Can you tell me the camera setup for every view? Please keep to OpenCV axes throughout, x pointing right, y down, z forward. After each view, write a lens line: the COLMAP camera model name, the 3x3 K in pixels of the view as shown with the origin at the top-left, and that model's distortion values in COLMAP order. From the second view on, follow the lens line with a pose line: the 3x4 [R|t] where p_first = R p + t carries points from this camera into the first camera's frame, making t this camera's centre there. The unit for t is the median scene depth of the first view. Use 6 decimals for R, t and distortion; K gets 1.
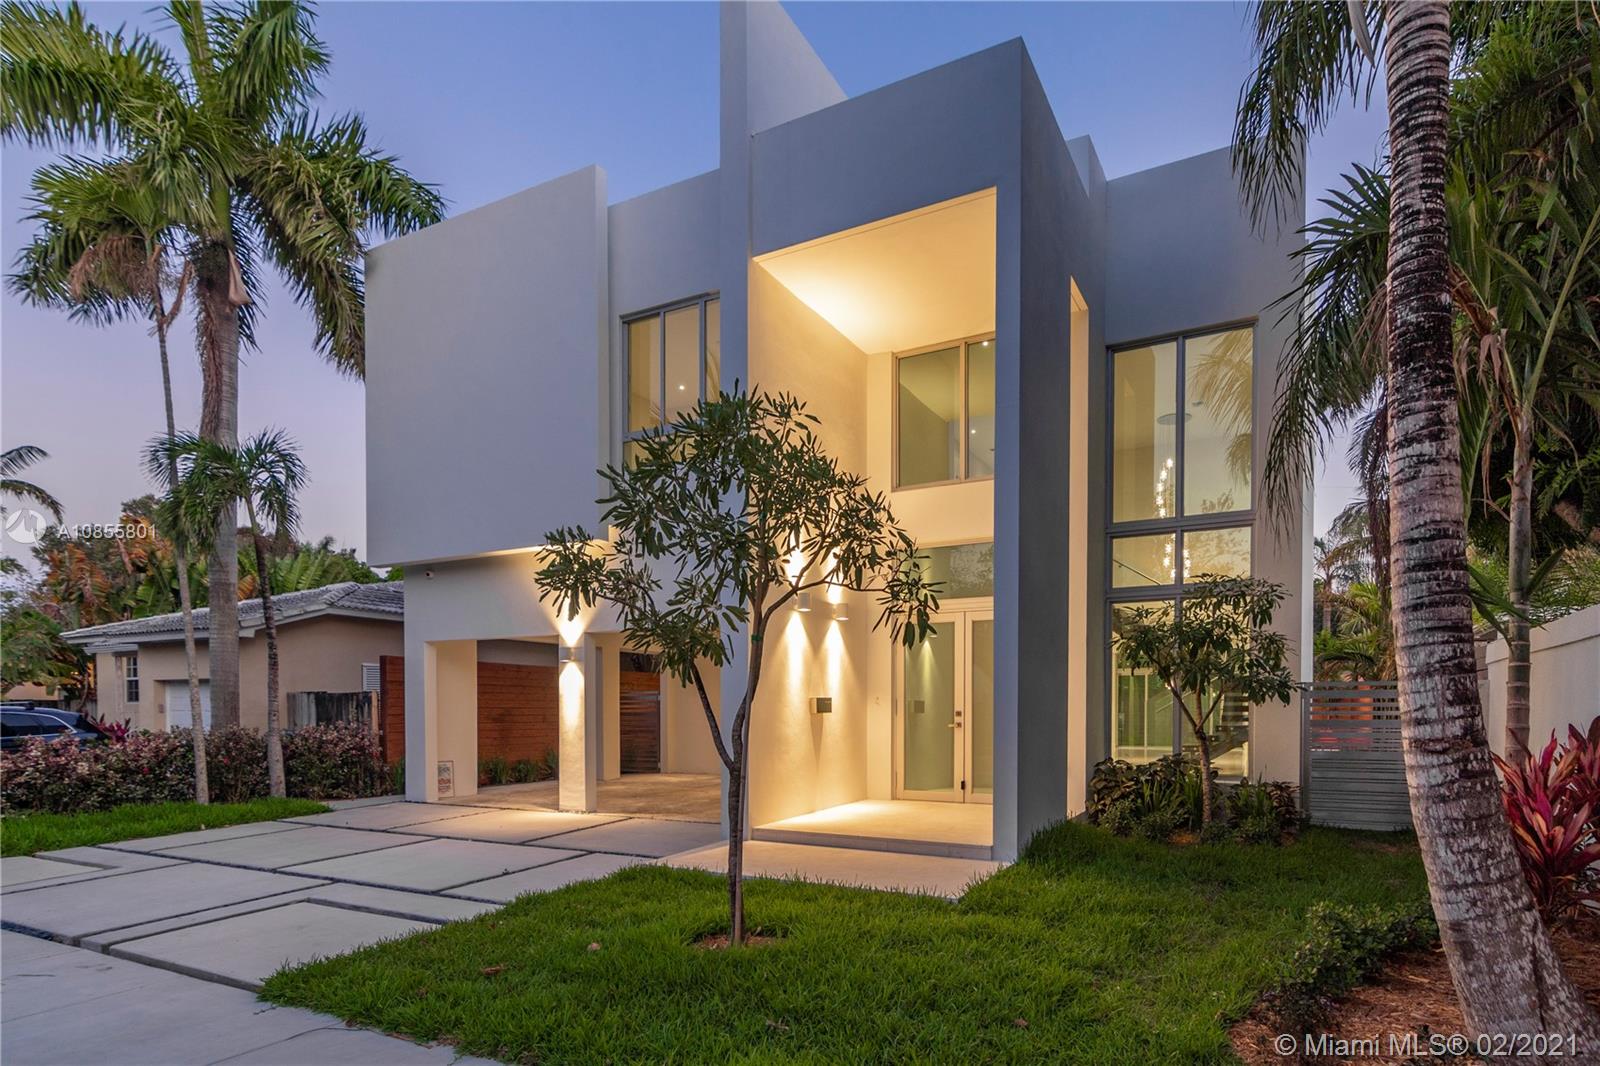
lens RADIAL K [[871.6, 0, 802.2], [0, 871.6, 723.0], [0, 0, 1]] dist [0.000131, -0.000164]
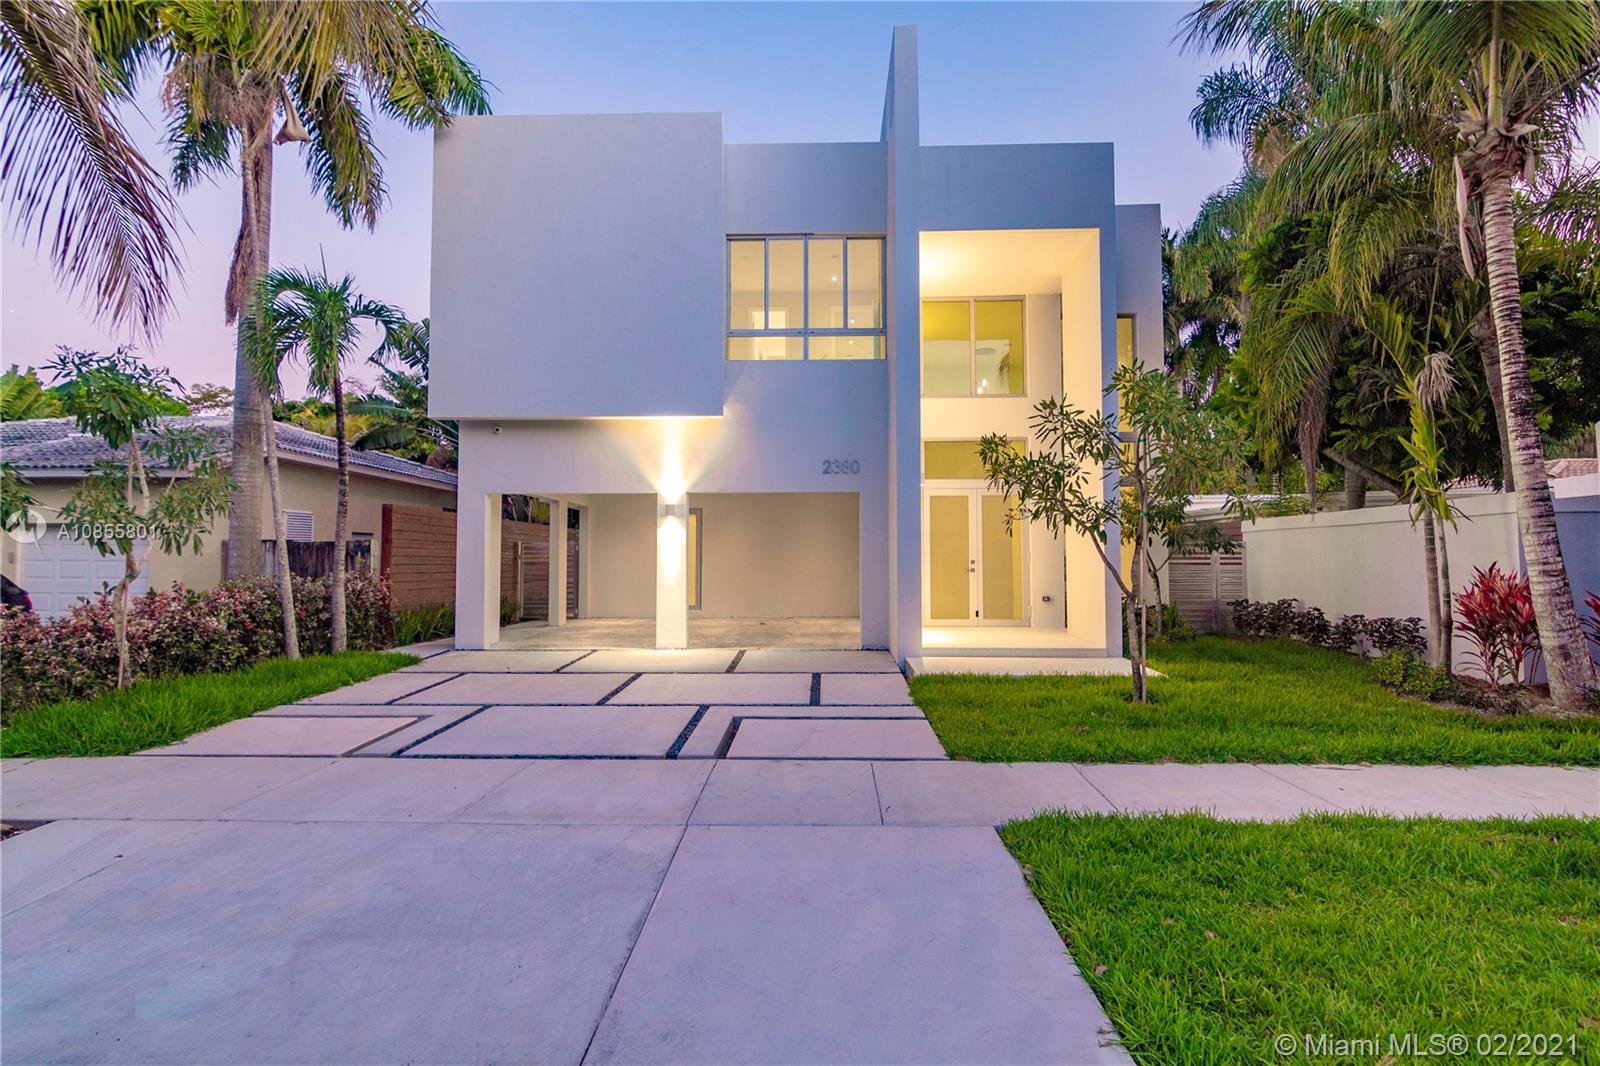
lens RADIAL K [[815.8, 0, 795.3], [0, 815.8, 515.2], [0, 0, 1]] dist [-0.004221, -0.000864]
pose [[0.896664, 0.023753, 0.442073, -0.642199], [0.007174, 0.997649, -0.068154, 0.001164], [-0.442653, 0.064282, 0.894386, -0.032946]]
